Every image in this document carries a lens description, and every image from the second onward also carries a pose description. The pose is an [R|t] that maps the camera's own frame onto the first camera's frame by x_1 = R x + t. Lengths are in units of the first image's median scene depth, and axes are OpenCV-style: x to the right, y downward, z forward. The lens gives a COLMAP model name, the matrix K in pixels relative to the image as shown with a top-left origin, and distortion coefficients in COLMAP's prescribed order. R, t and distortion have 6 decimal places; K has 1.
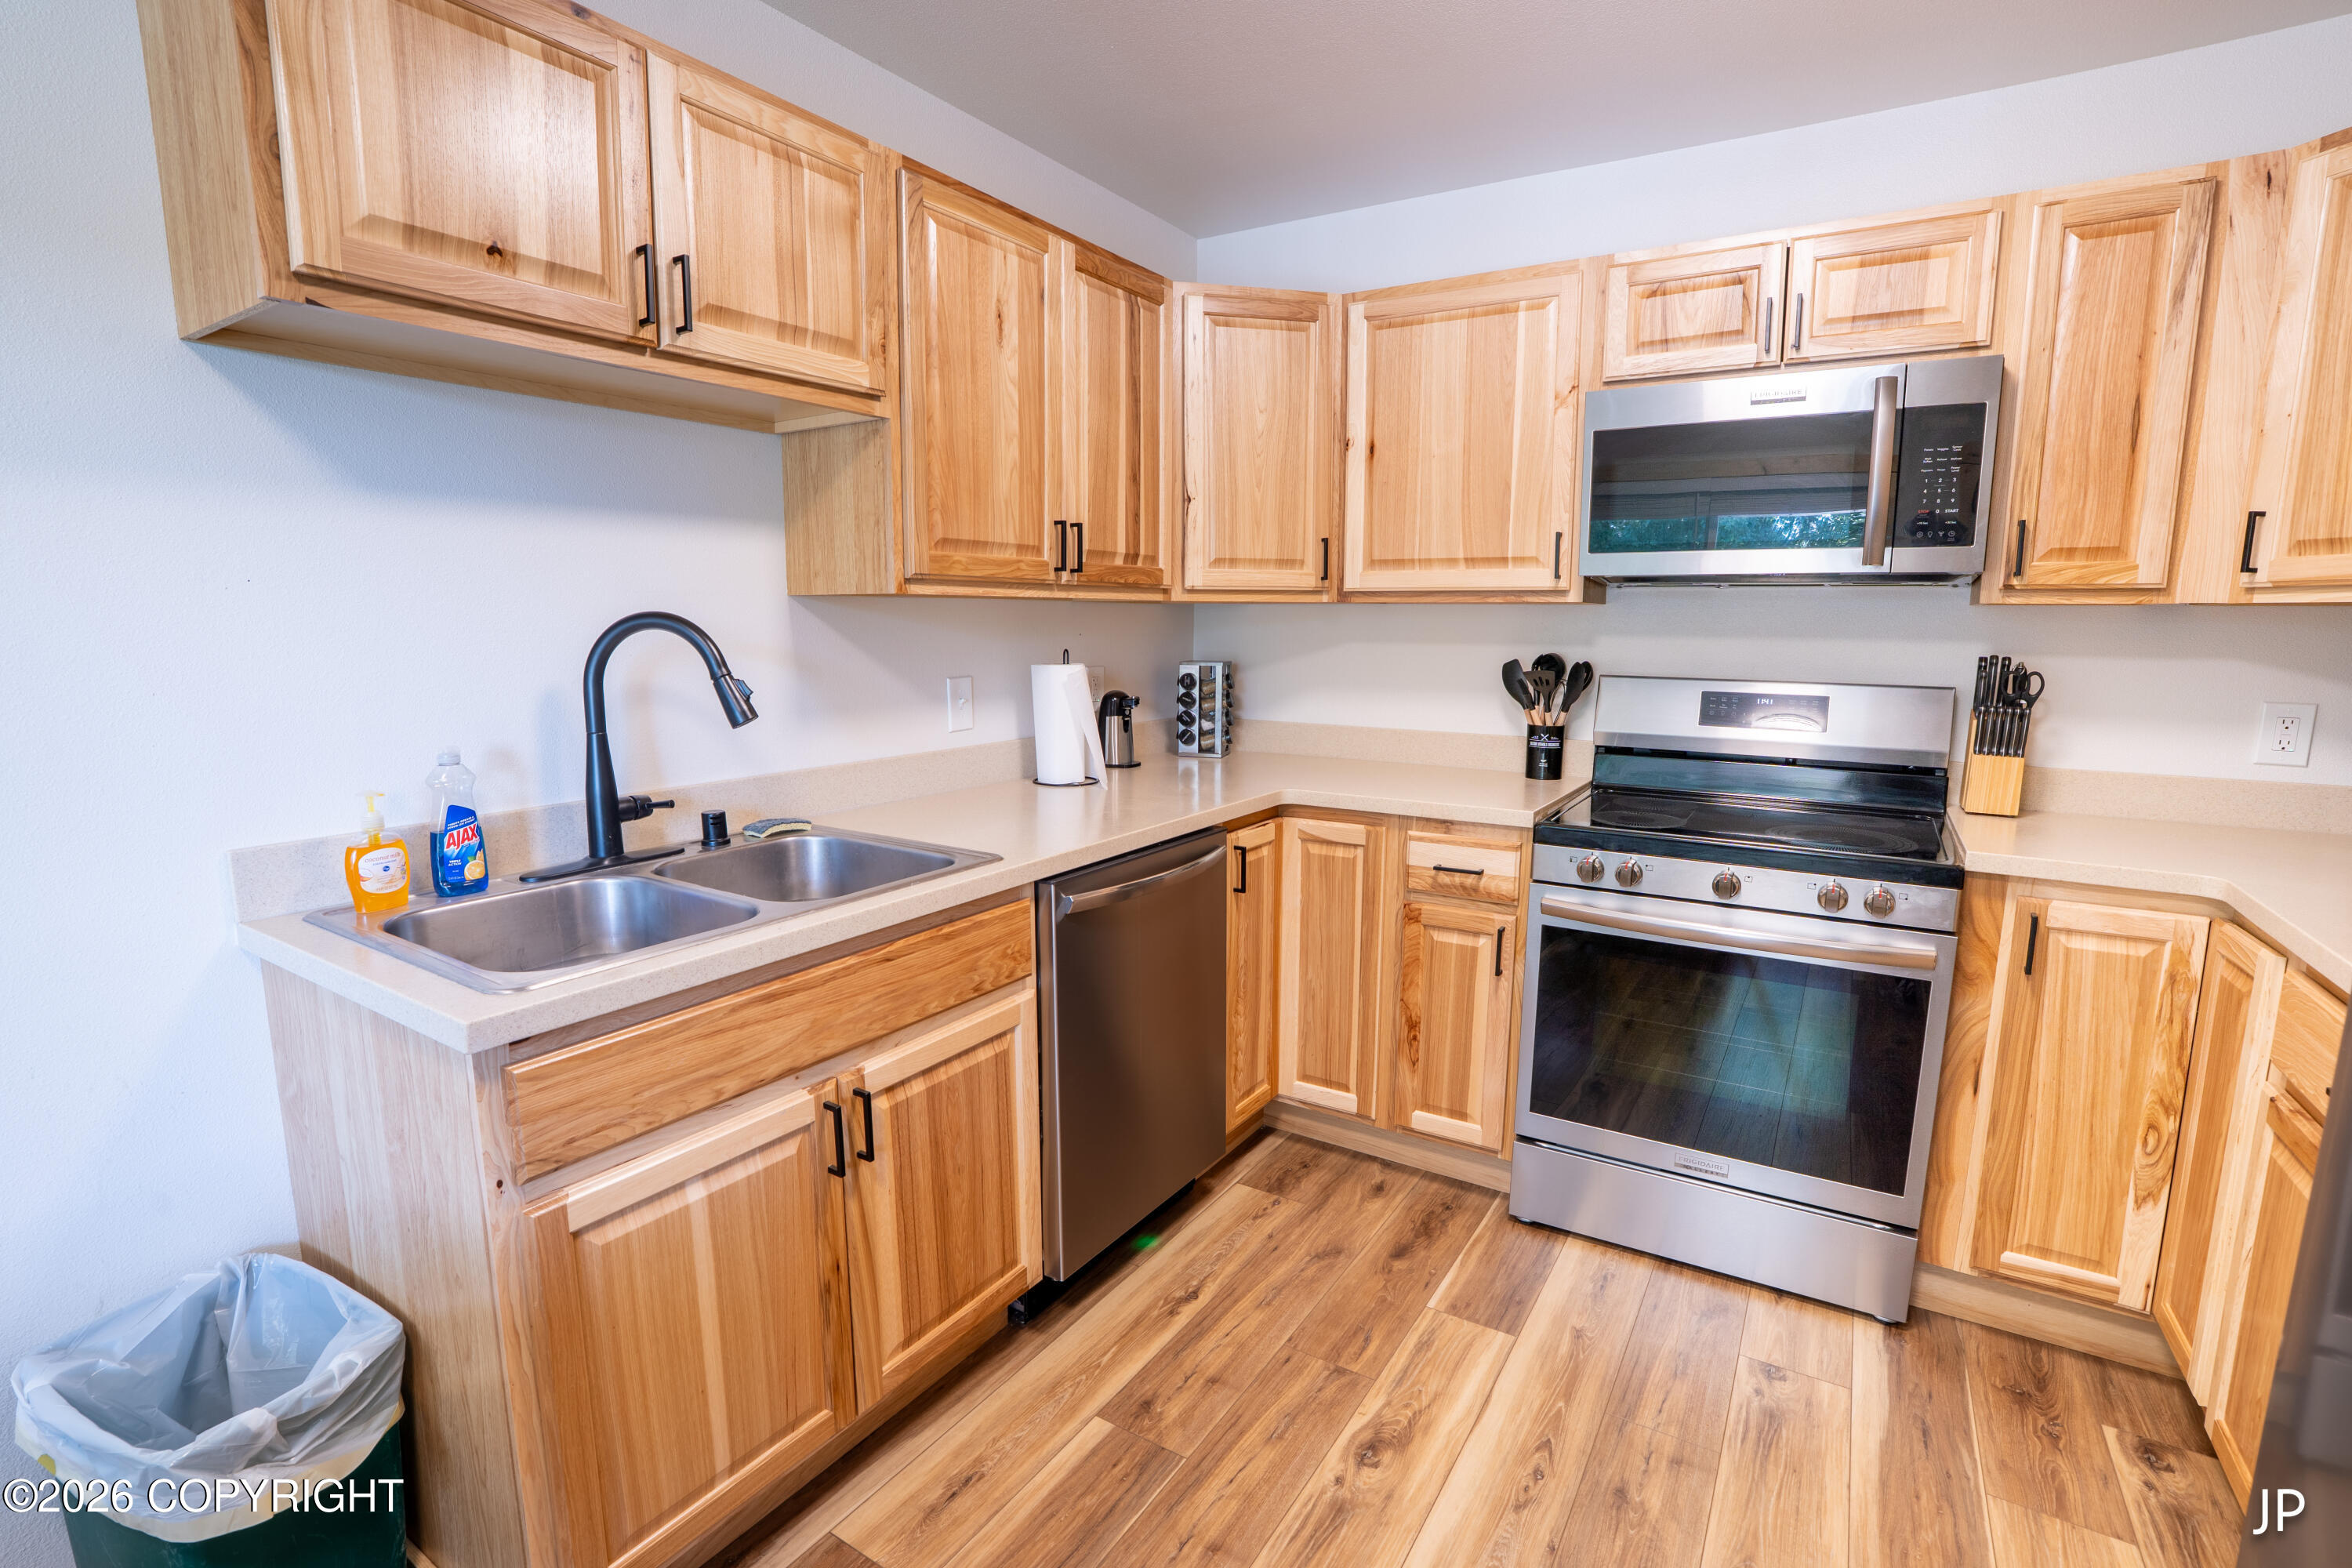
lens RADIAL K [[1095.2, 0, 1172.0], [0, 1095.2, 787.6], [0, 0, 1]] dist [-0.072278, 0.024576]
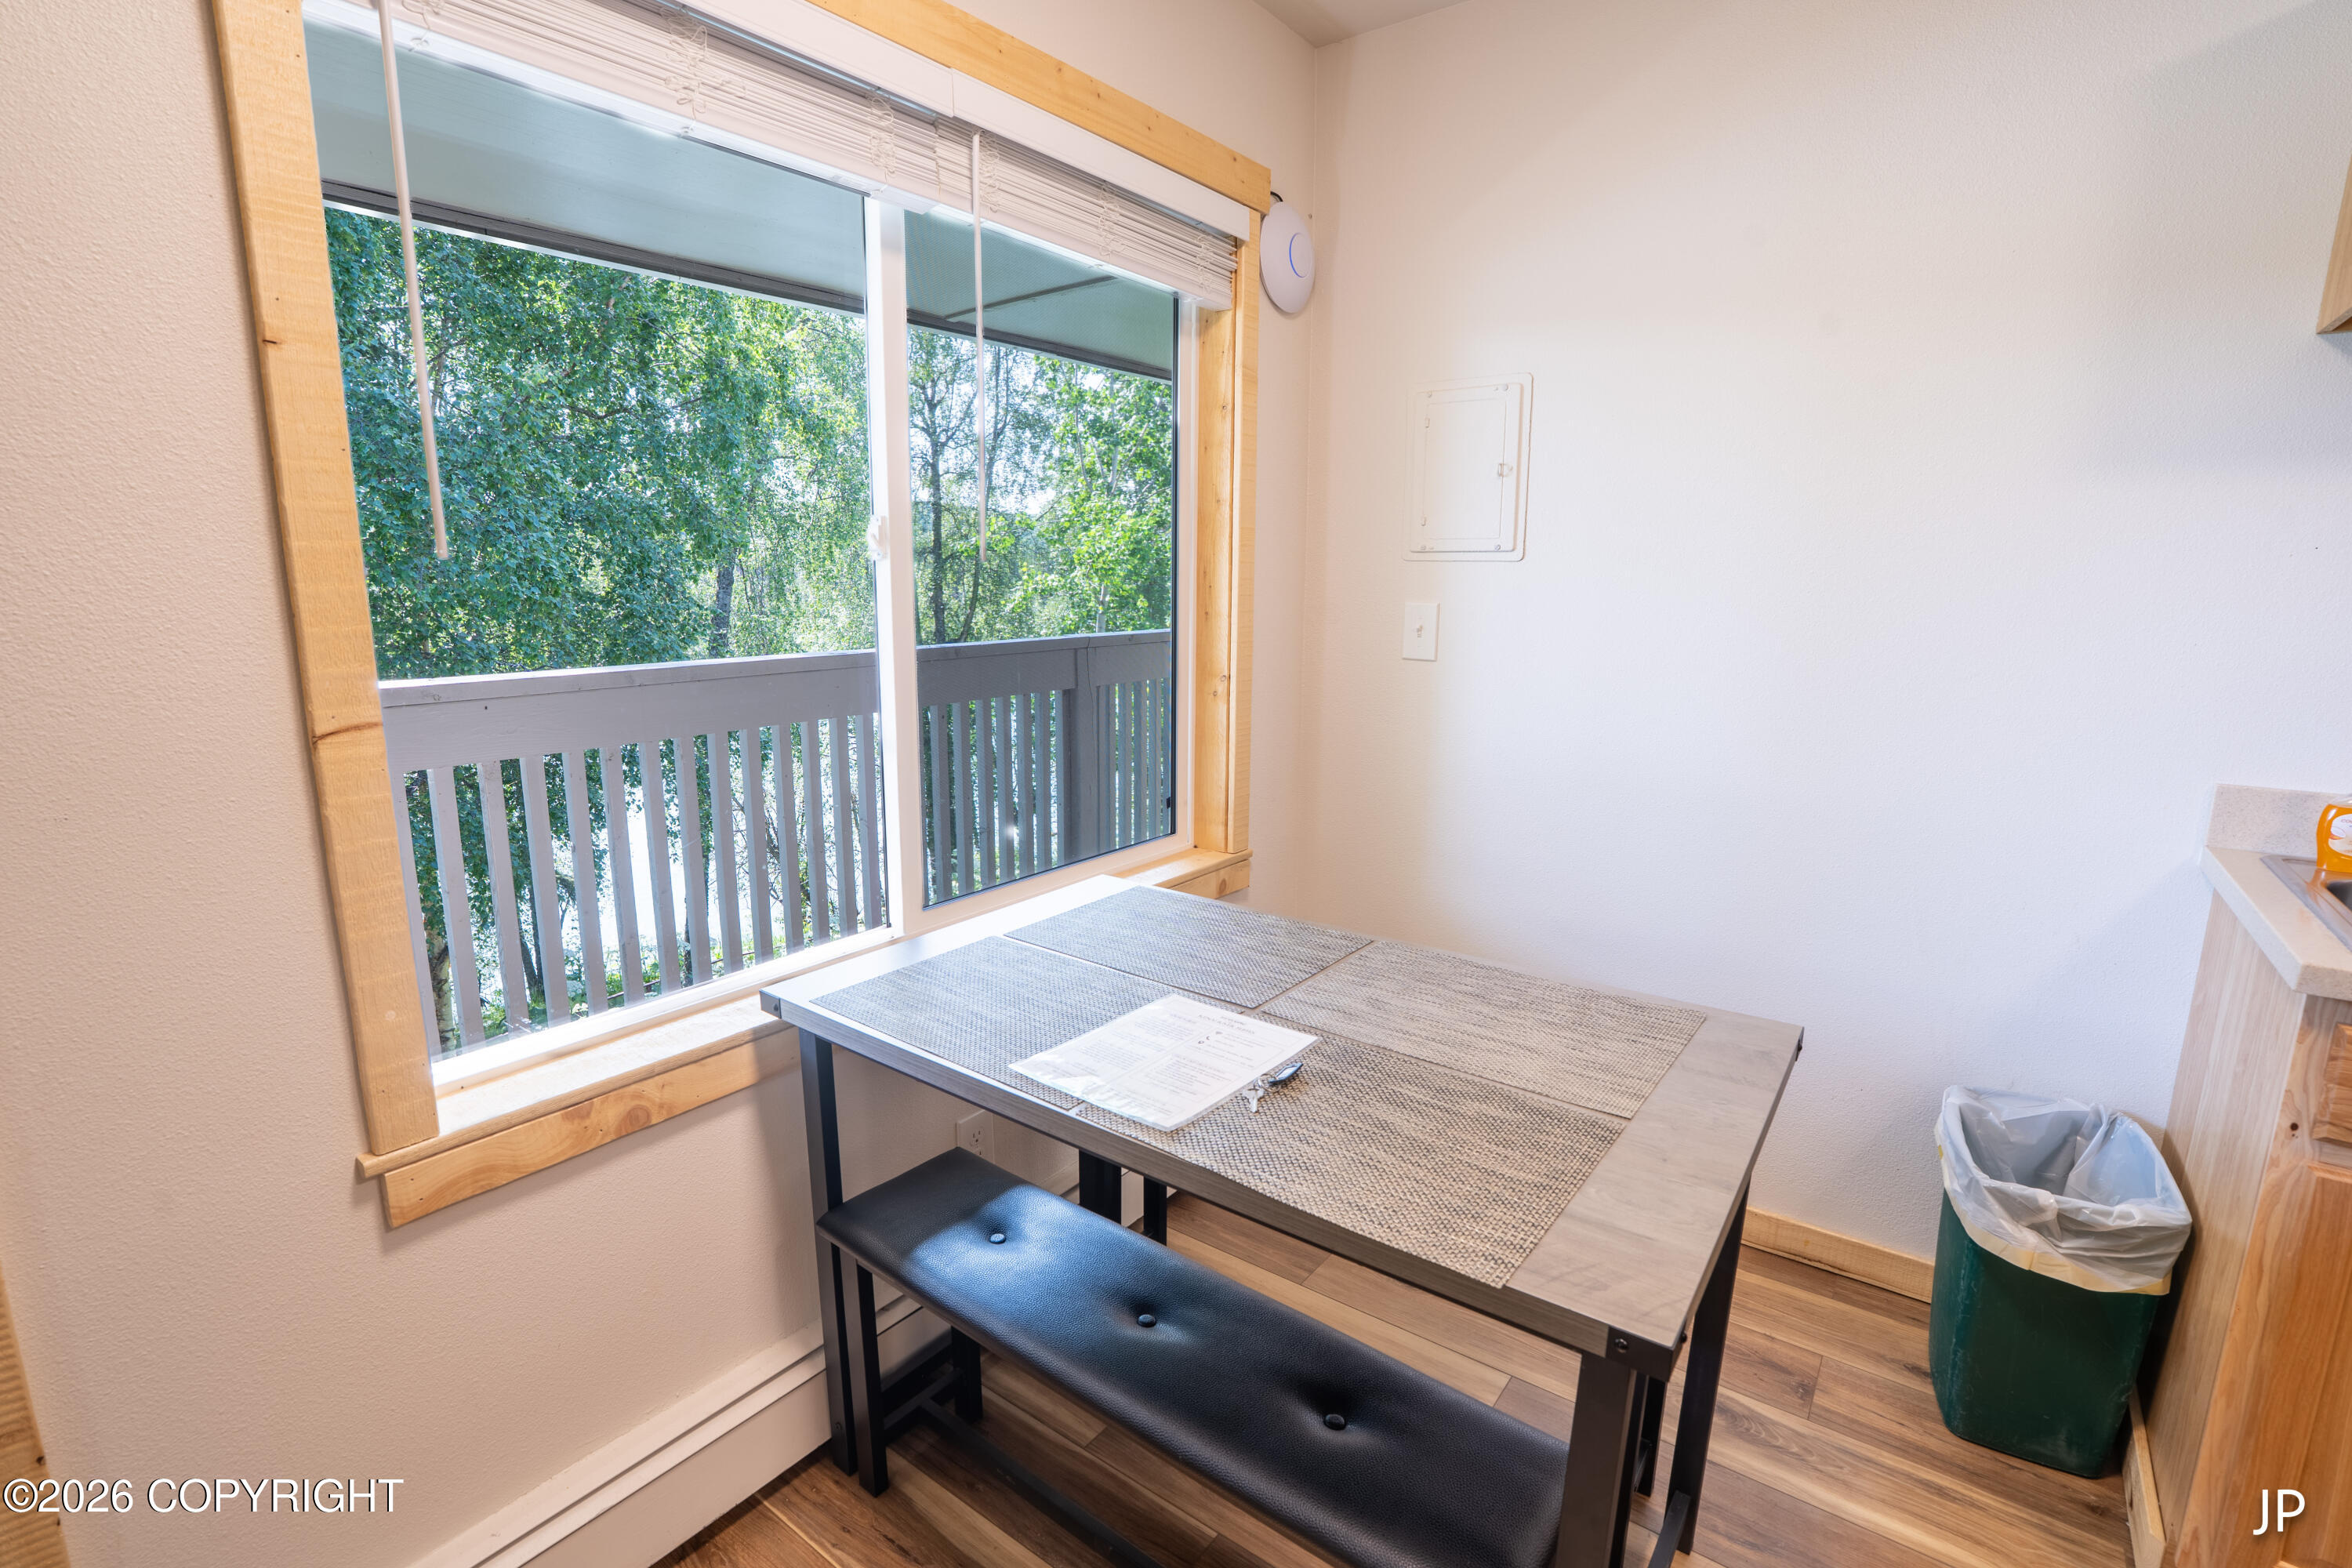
lens RADIAL K [[1095.2, 0, 1172.0], [0, 1095.2, 787.6], [0, 0, 1]] dist [-0.072278, 0.024576]
pose [[-0.085374, 0.186744, -0.978692, 0.366171], [-0.152447, 0.968264, 0.198052, 0.013031], [0.984617, 0.166107, -0.054196, -0.085544]]
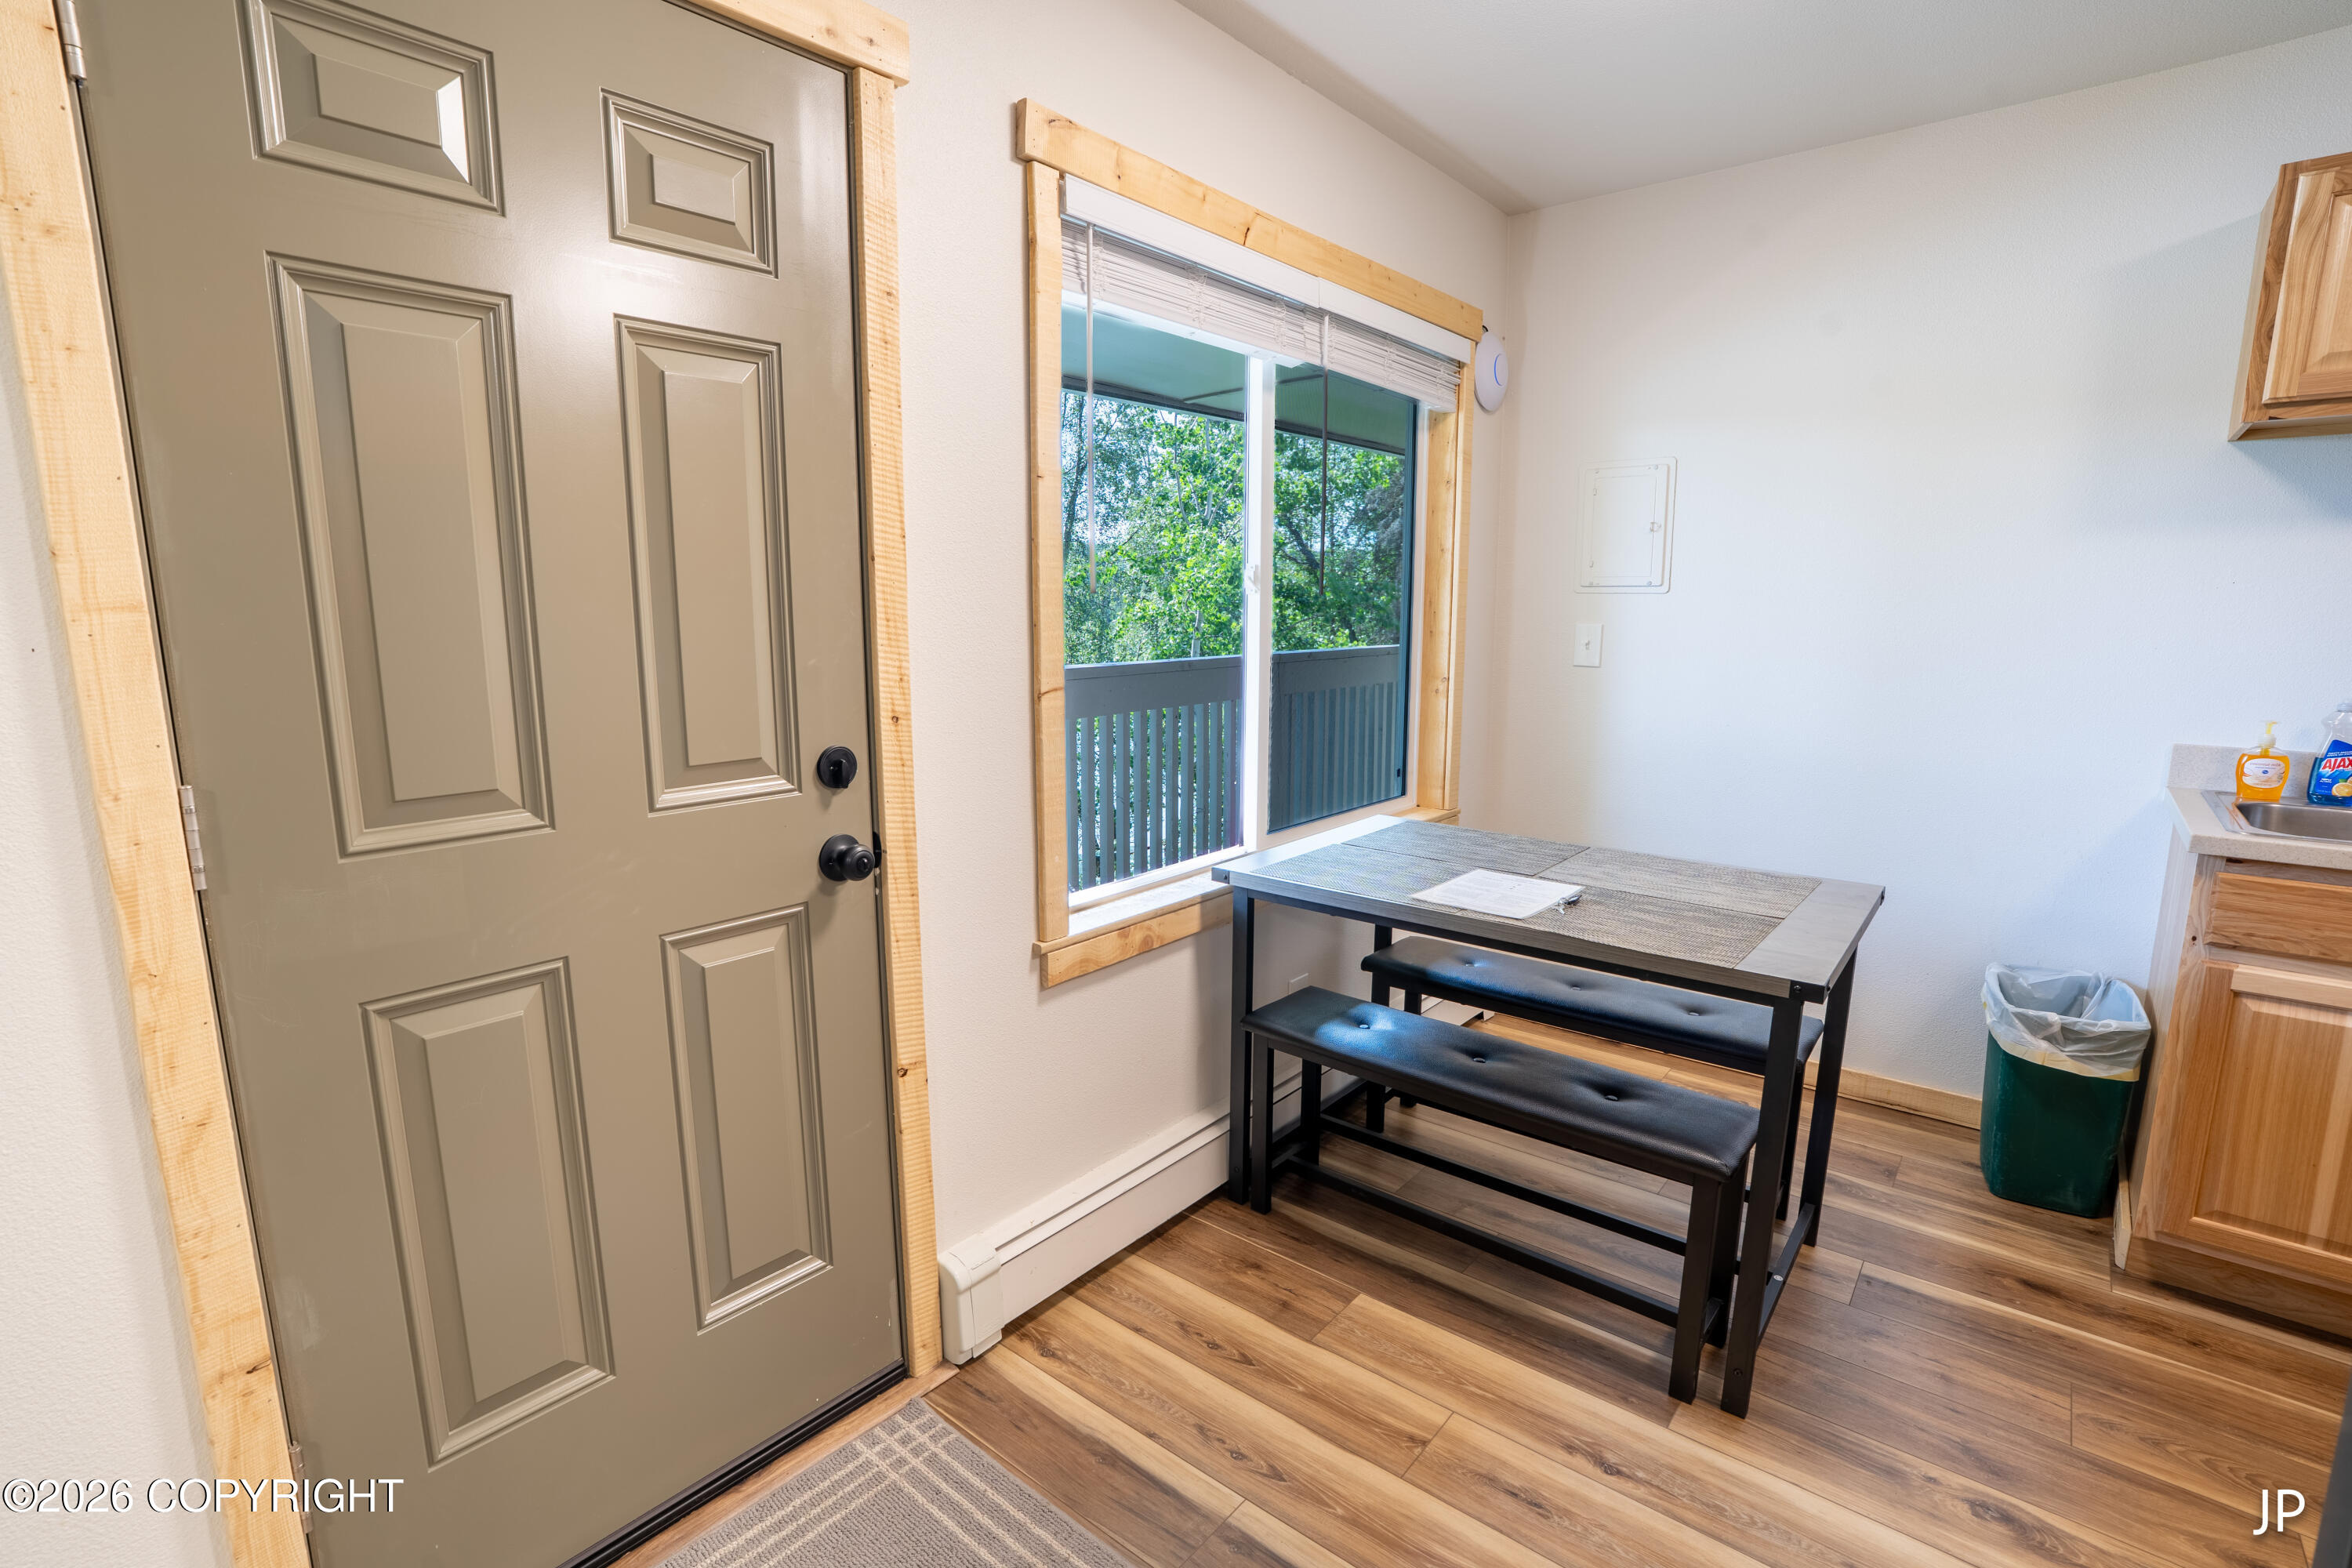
lens RADIAL K [[1095.2, 0, 1172.0], [0, 1095.2, 787.6], [0, 0, 1]] dist [-0.072278, 0.024576]
pose [[-0.136072, 0.162756, -0.977238, 1.086353], [-0.145665, 0.972406, 0.182234, 0.063452], [0.979932, 0.167146, -0.108609, -0.431009]]
